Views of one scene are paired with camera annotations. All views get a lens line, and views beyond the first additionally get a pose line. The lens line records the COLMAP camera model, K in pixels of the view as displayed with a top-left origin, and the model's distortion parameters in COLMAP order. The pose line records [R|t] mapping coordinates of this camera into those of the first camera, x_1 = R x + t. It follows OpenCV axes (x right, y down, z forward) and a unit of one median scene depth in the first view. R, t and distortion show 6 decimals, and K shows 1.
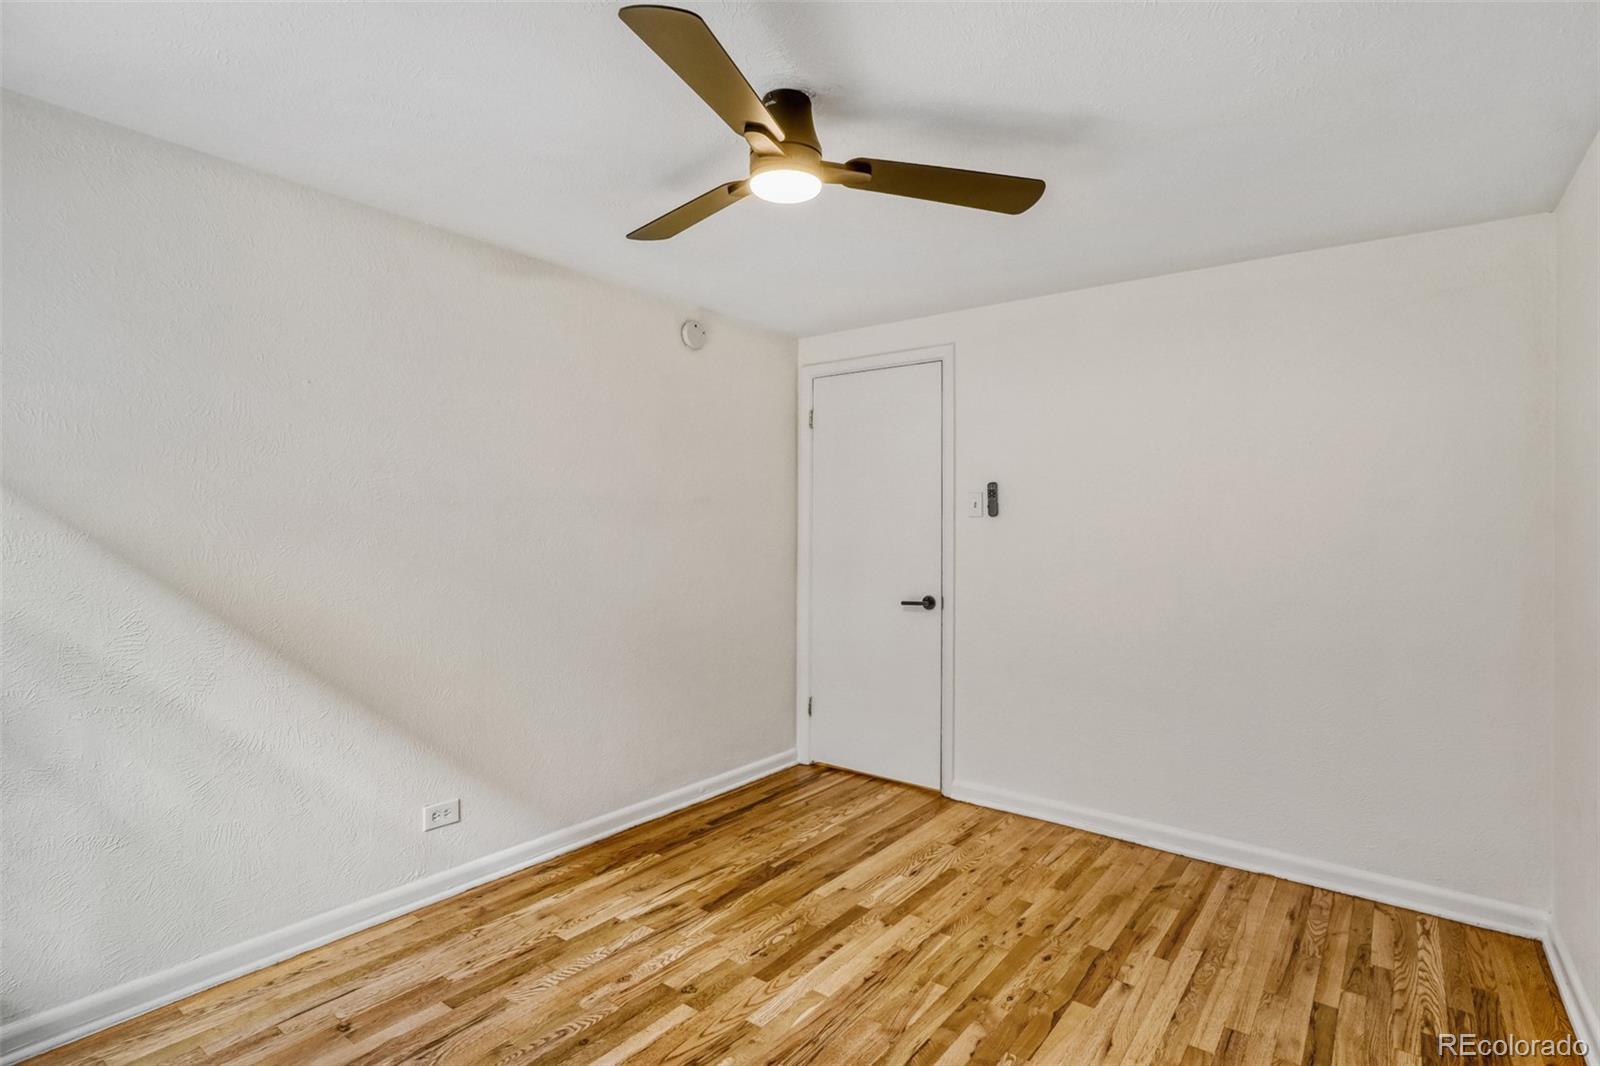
lens RADIAL K [[774.2, 0, 799.1], [0, 774.2, 531.8], [0, 0, 1]] dist [-0.019649, 0.008507]
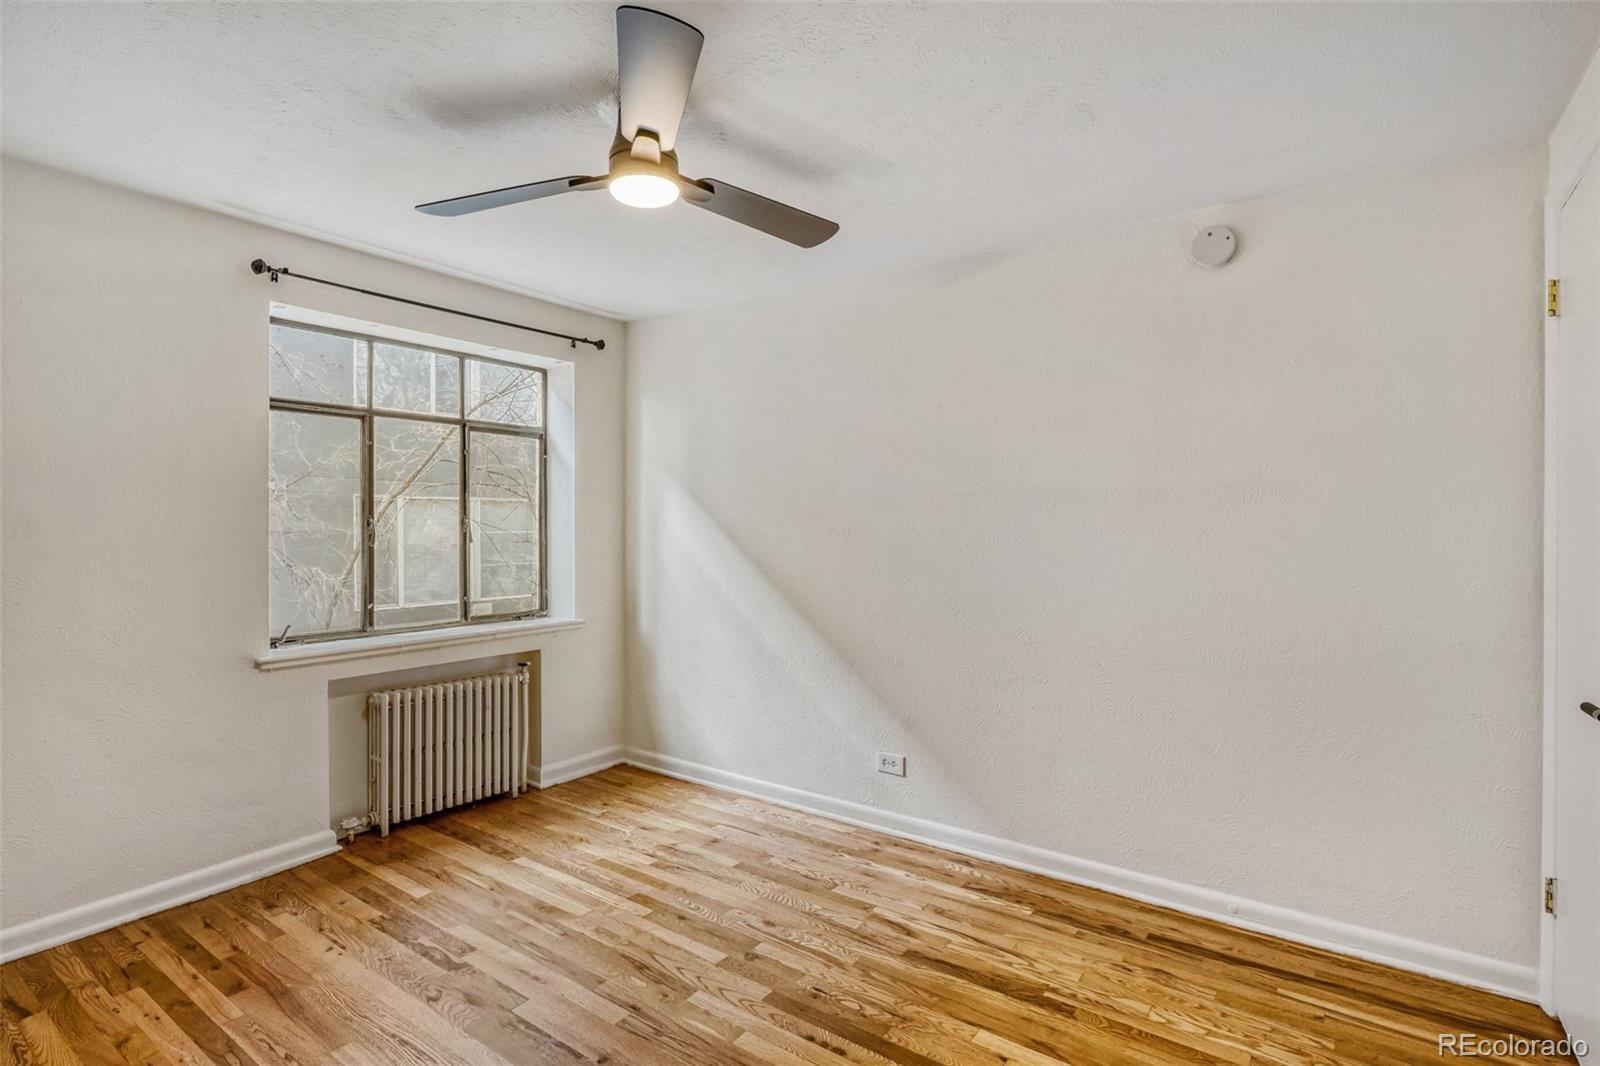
lens RADIAL K [[785.2, 0, 799.2], [0, 785.2, 528.1], [0, 0, 1]] dist [-0.025940, 0.009534]
pose [[0.031803, -0.000390, -0.999494, 0.804182], [-0.003873, 0.999992, -0.000513, 0.006437], [0.999487, 0.003887, 0.031801, 0.892570]]
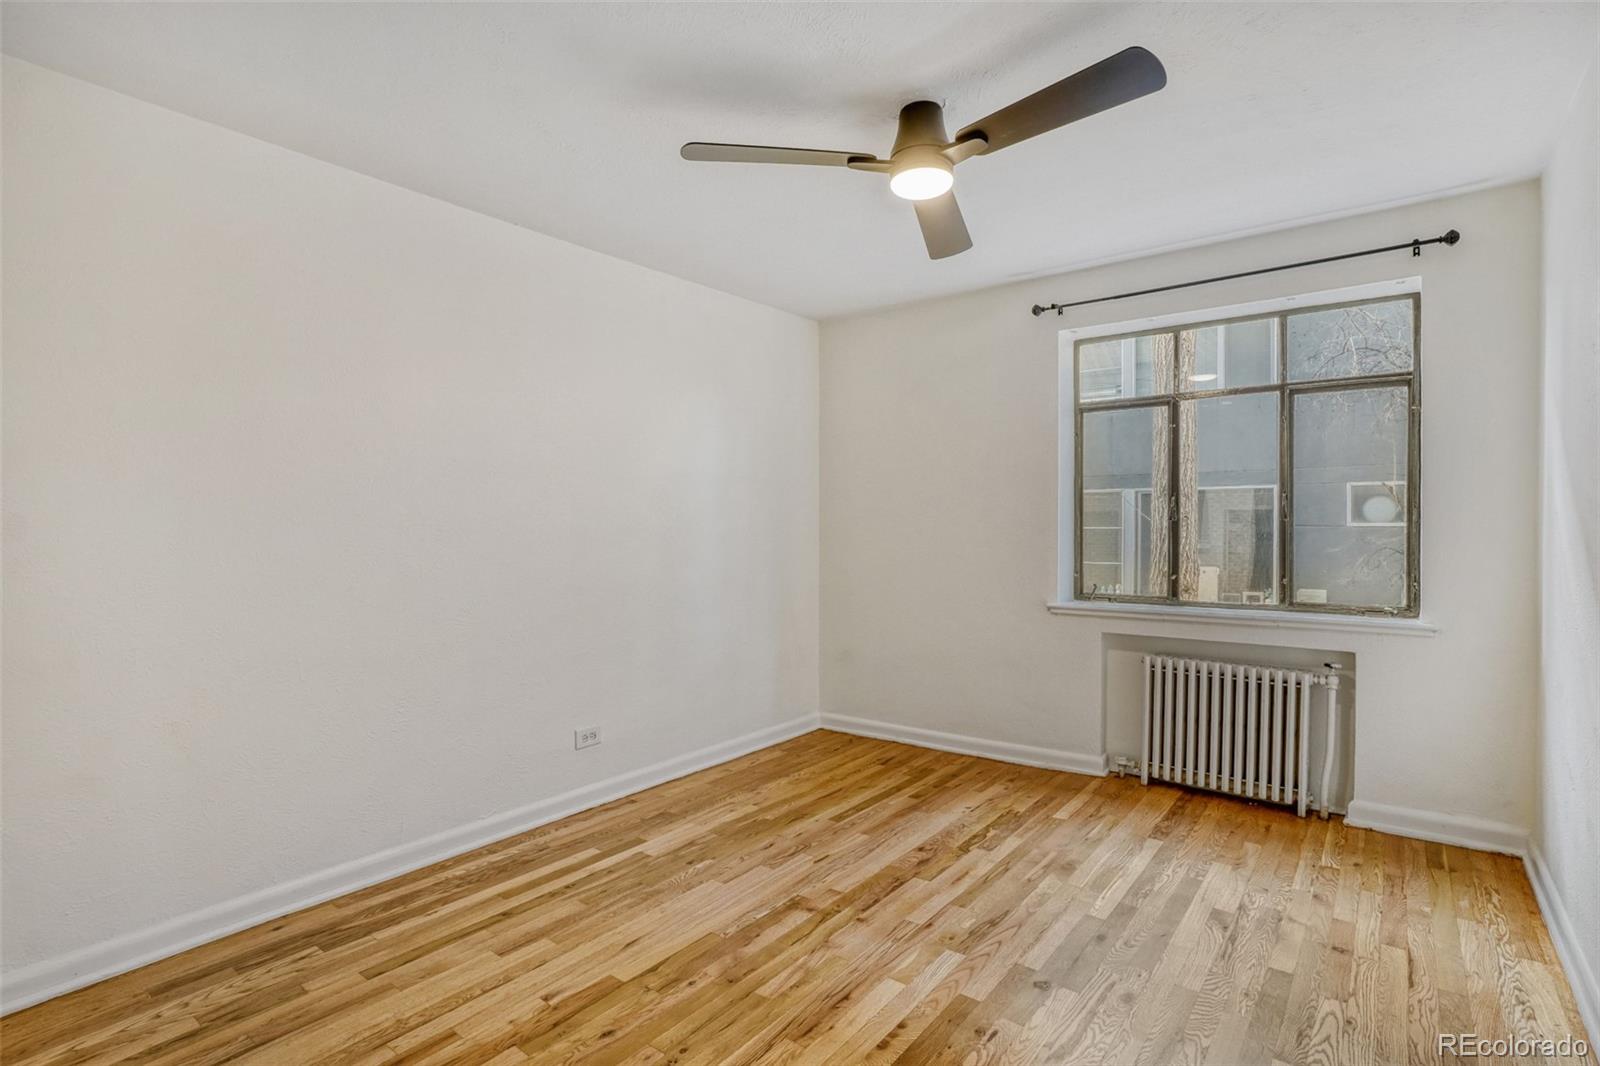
lens RADIAL K [[774.2, 0, 799.1], [0, 774.2, 531.8], [0, 0, 1]] dist [-0.019649, 0.008507]
pose [[-0.999995, -0.003224, -0.000399, 0.126098], [-0.003228, 0.999949, 0.009528, 0.047437], [0.000368, 0.009530, -0.999955, 1.642895]]
